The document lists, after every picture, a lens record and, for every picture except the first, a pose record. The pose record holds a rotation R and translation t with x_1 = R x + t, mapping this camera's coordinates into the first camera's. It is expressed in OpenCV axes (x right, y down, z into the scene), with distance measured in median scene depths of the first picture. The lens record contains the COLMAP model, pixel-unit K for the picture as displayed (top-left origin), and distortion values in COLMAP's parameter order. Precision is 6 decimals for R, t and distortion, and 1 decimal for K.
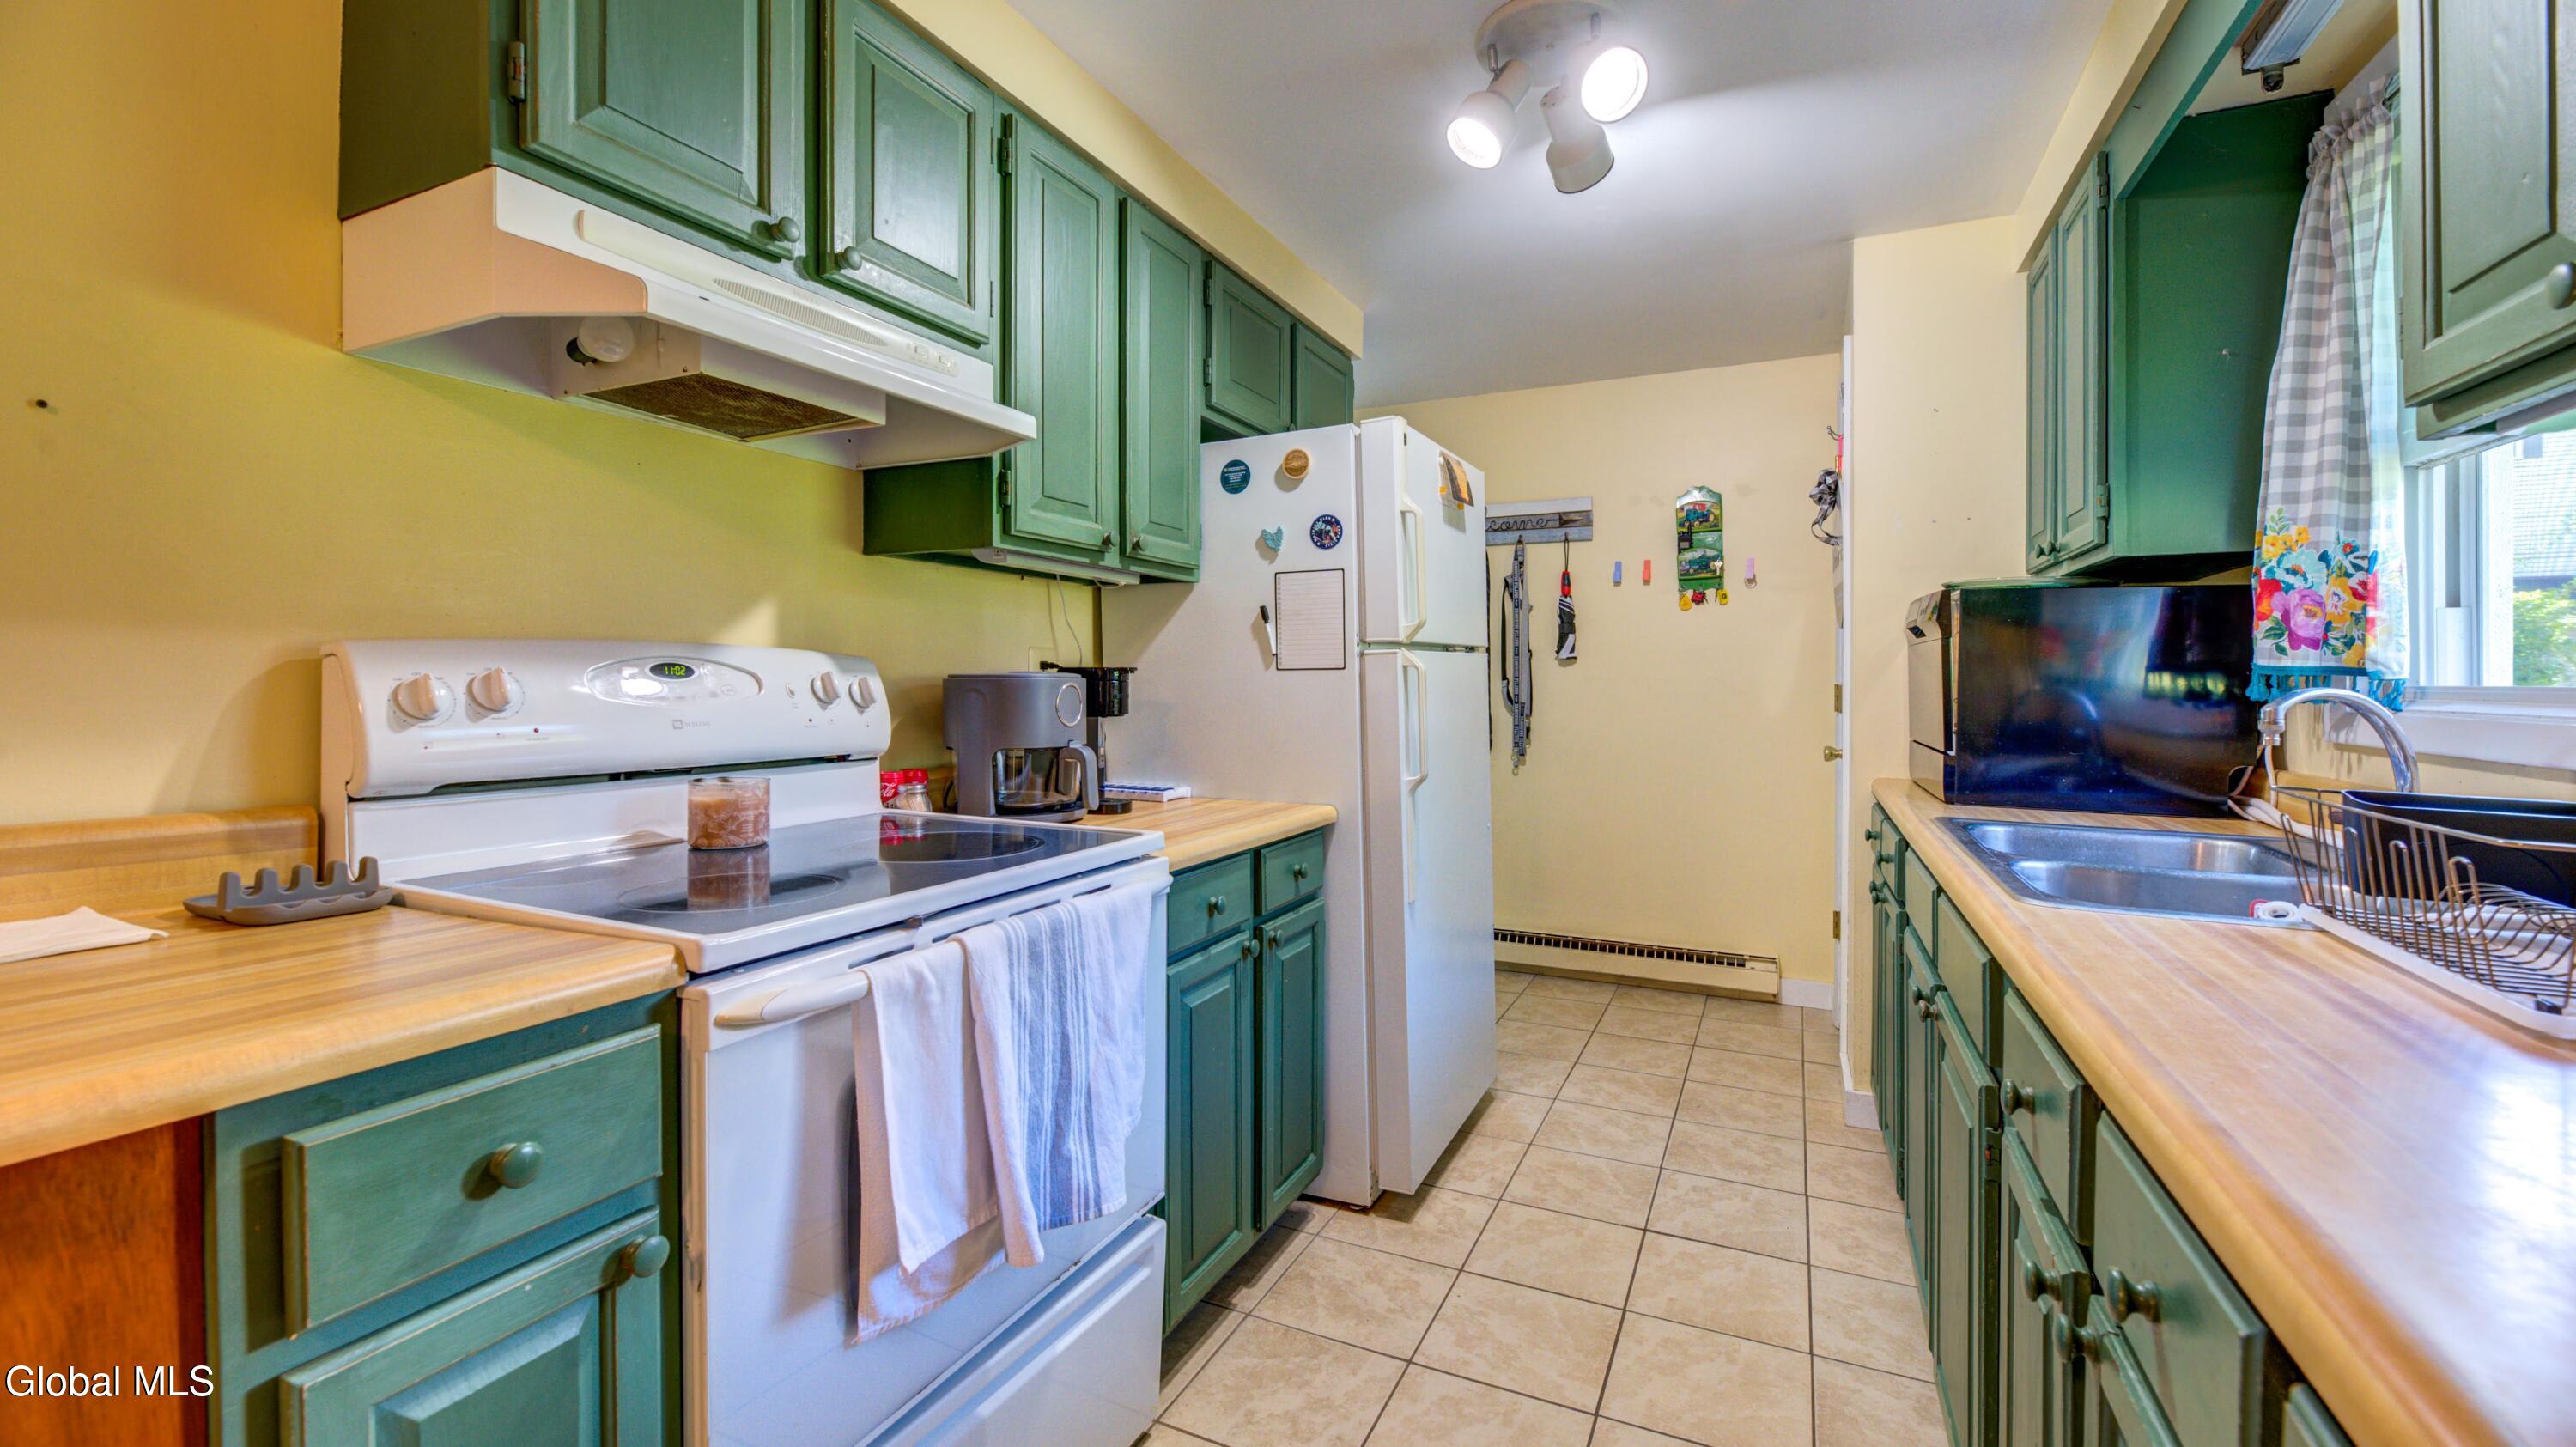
lens RADIAL K [[1052.5, 0, 1287.2], [0, 1052.5, 681.5], [0, 0, 1]] dist [-0.006985, -0.001260]
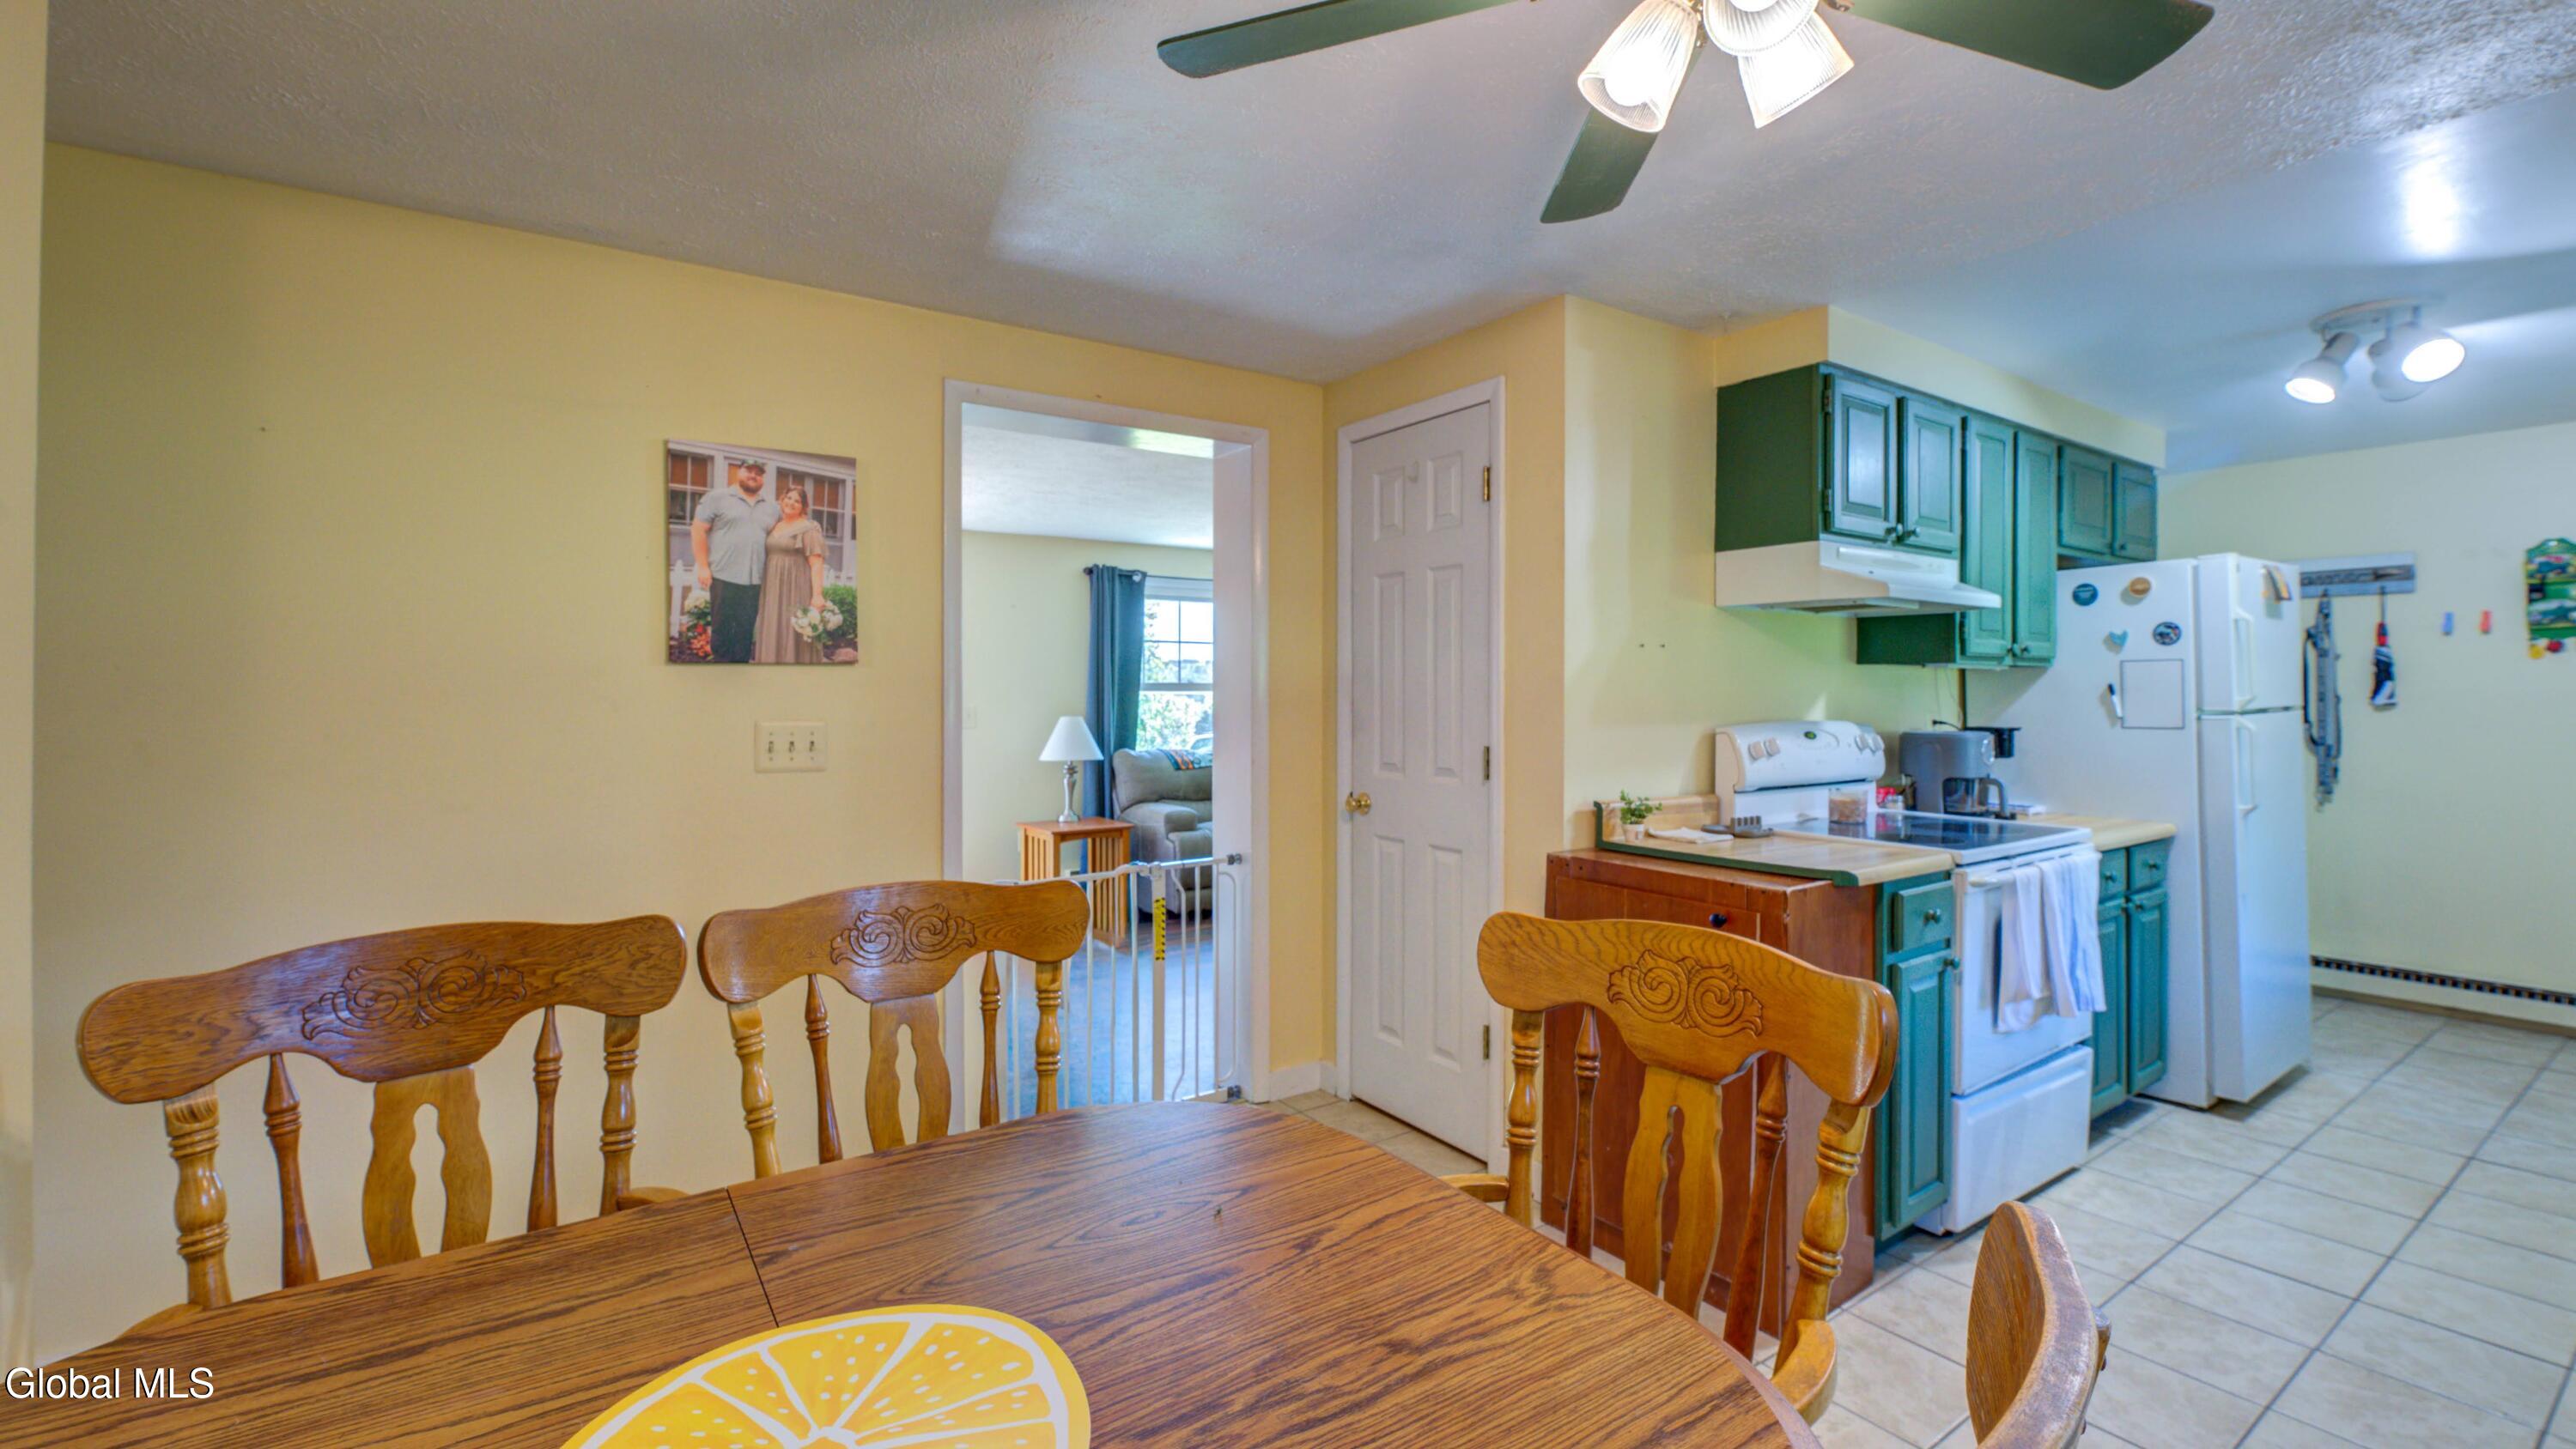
lens RADIAL K [[1052.3, 0, 1357.9], [0, 1052.3, 688.0], [0, 0, 1]] dist [-0.006985, -0.001260]
pose [[0.872632, -0.002611, -0.488372, -0.229036], [-0.000761, 0.999977, -0.006708, -0.056846], [0.488378, 0.006225, 0.872610, -0.791863]]
